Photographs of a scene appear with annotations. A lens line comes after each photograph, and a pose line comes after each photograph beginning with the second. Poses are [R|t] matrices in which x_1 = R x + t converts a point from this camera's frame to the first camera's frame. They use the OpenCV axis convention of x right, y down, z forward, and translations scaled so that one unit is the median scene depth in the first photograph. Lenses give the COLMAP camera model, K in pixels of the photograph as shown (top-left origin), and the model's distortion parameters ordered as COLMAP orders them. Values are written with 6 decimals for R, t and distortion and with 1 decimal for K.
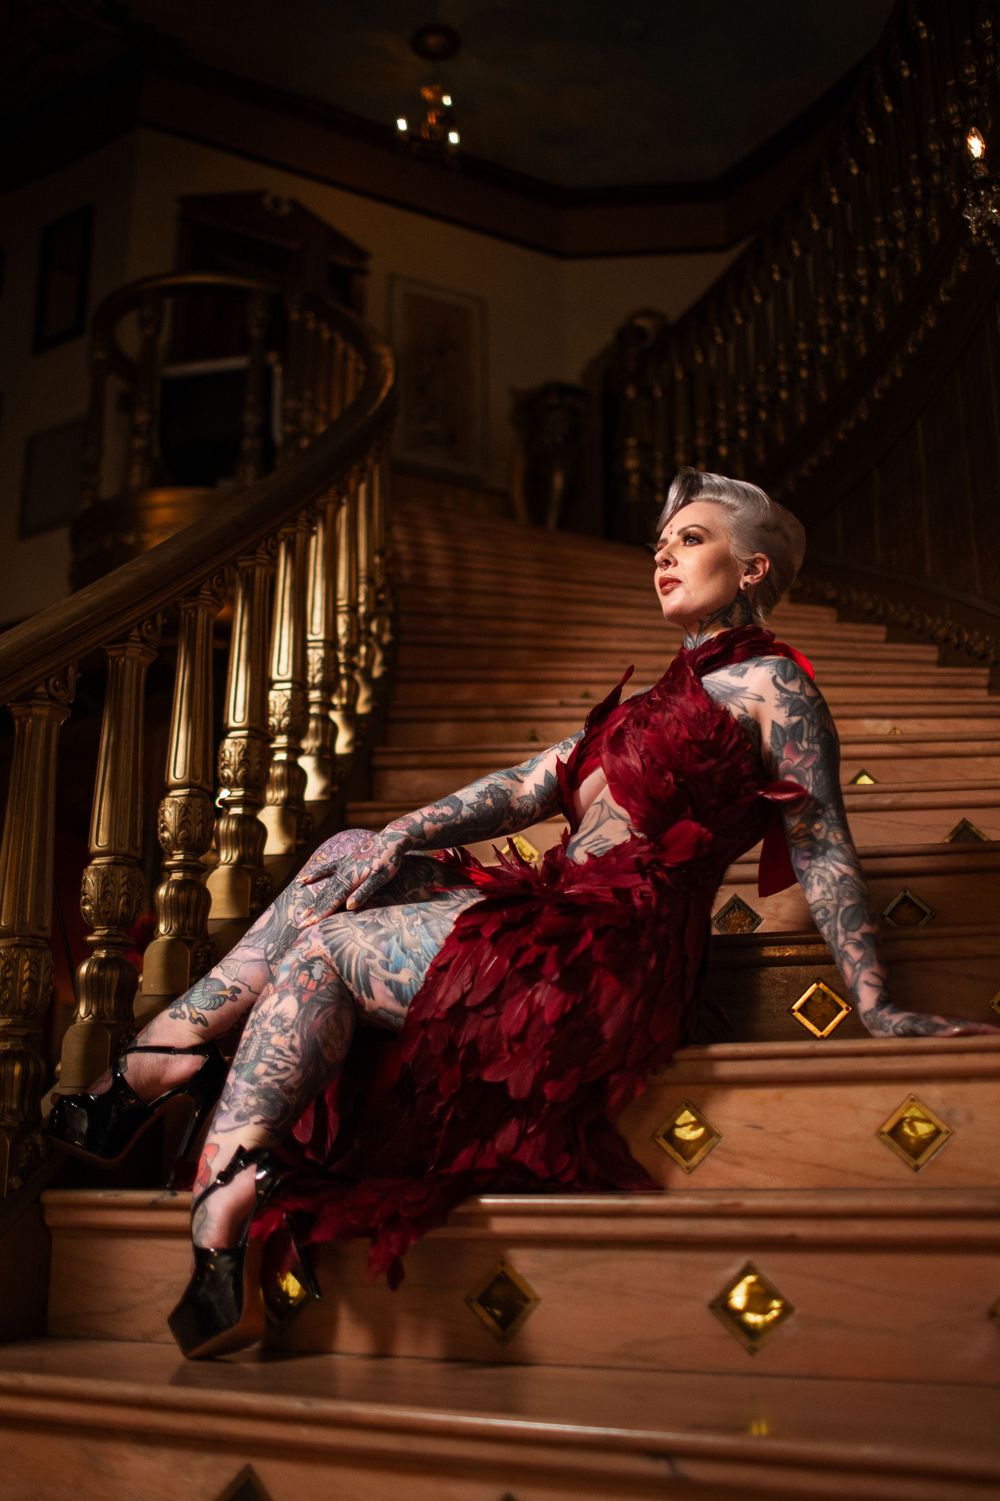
lens RADIAL K [[1513.5, 0, 504.4], [0, 1513.5, 747.7], [0, 0, 1]] dist [-0.099938, 0.121424]
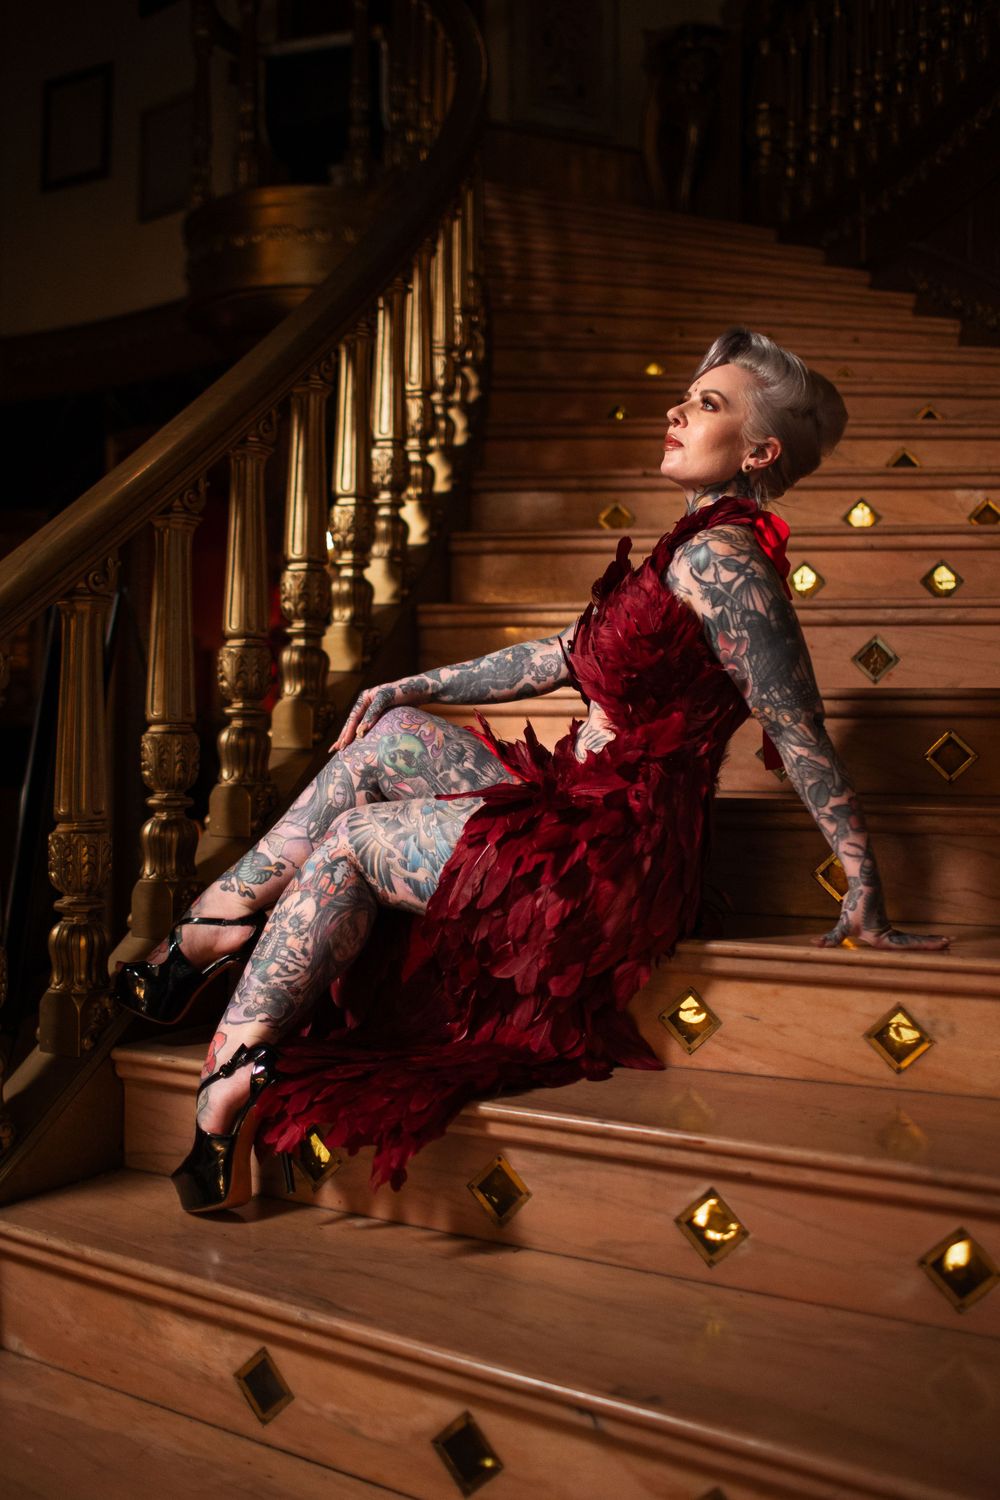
lens RADIAL K [[1489.1, 0, 504.1], [0, 1489.1, 739.2], [0, 0, 1]] dist [-0.094784, 0.106517]
pose [[0.993779, 0.012097, -0.110711, 0.065605], [0.016786, 0.966456, 0.256284, -0.130579], [0.110097, -0.256548, 0.960240, 0.013834]]
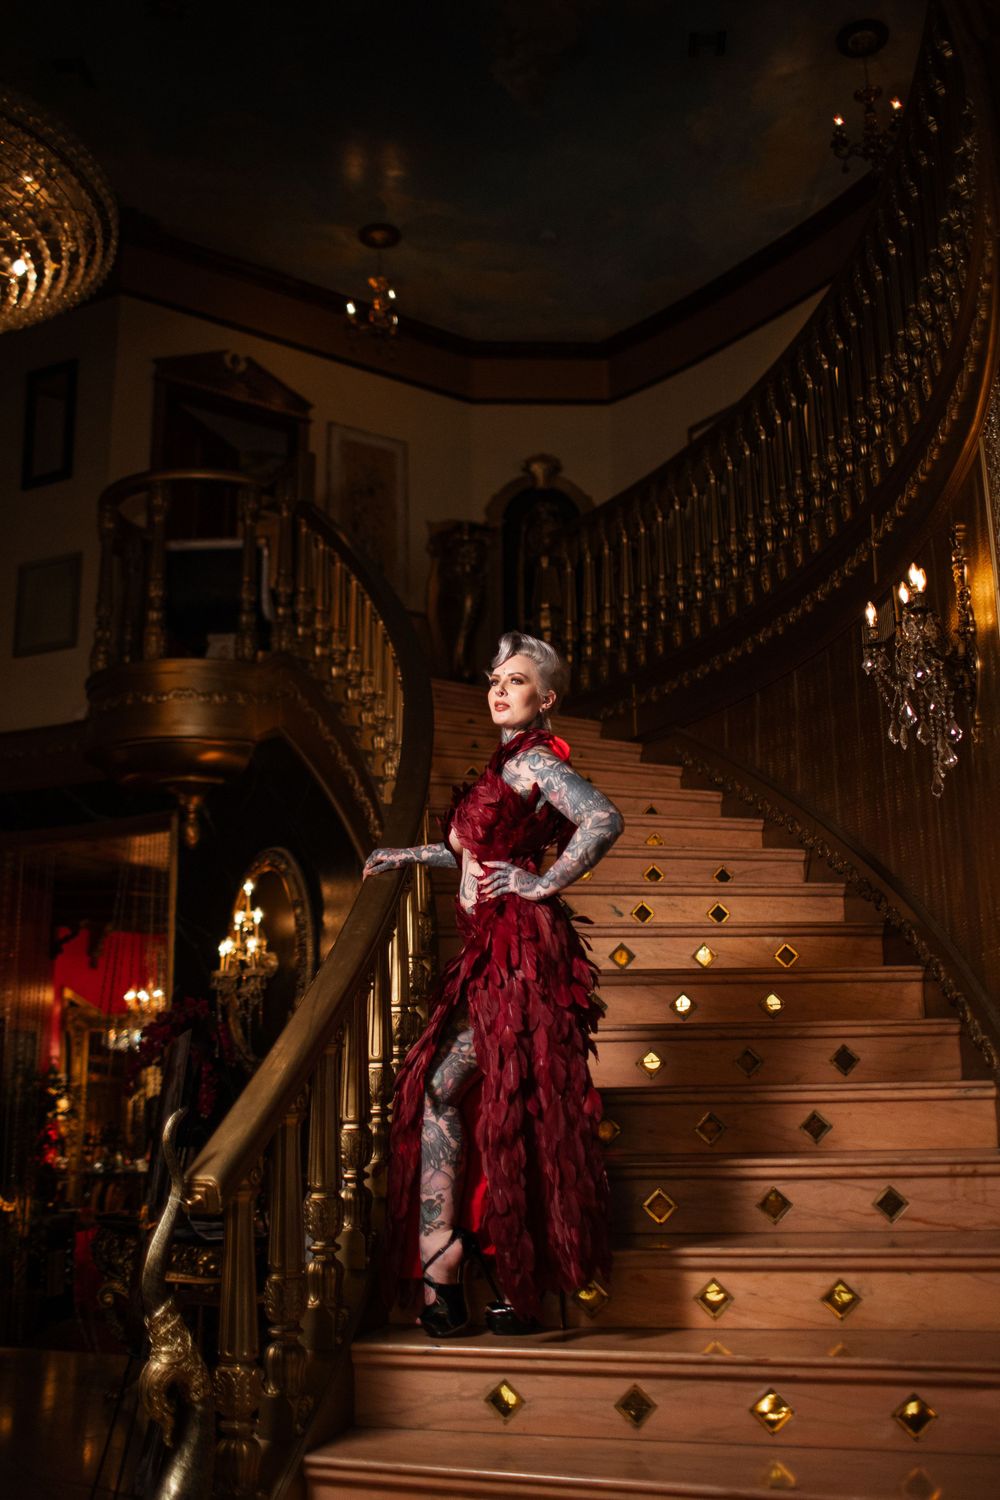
lens RADIAL K [[1473.1, 0, 504.5], [0, 1473.1, 748.7], [0, 0, 1]] dist [-0.102182, 0.122624]
pose [[0.991162, 0.020082, 0.131127, -0.228559], [-0.024648, 0.999142, 0.033295, -0.279133], [-0.130346, -0.036233, 0.990806, -0.409605]]
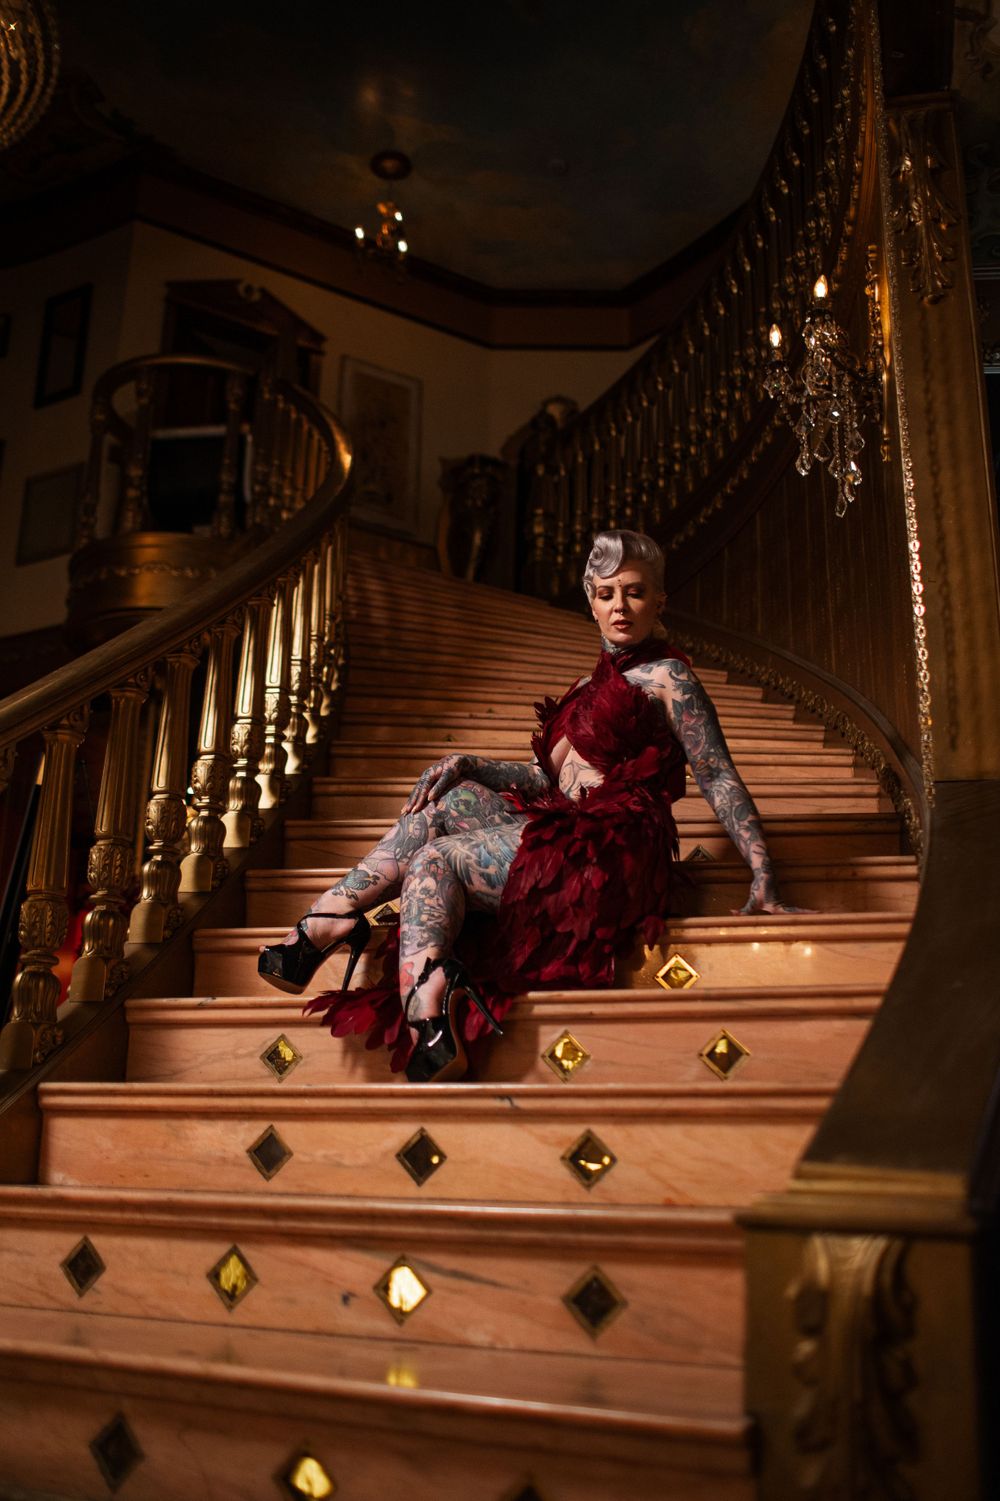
lens RADIAL K [[1448.3, 0, 502.1], [0, 1448.3, 746.3], [0, 0, 1]] dist [-0.097761, 0.118204]
pose [[0.997380, 0.043350, 0.057920, -0.009320], [-0.041961, 0.998807, -0.024982, 0.033309], [-0.058933, 0.022486, 0.998009, -0.329660]]
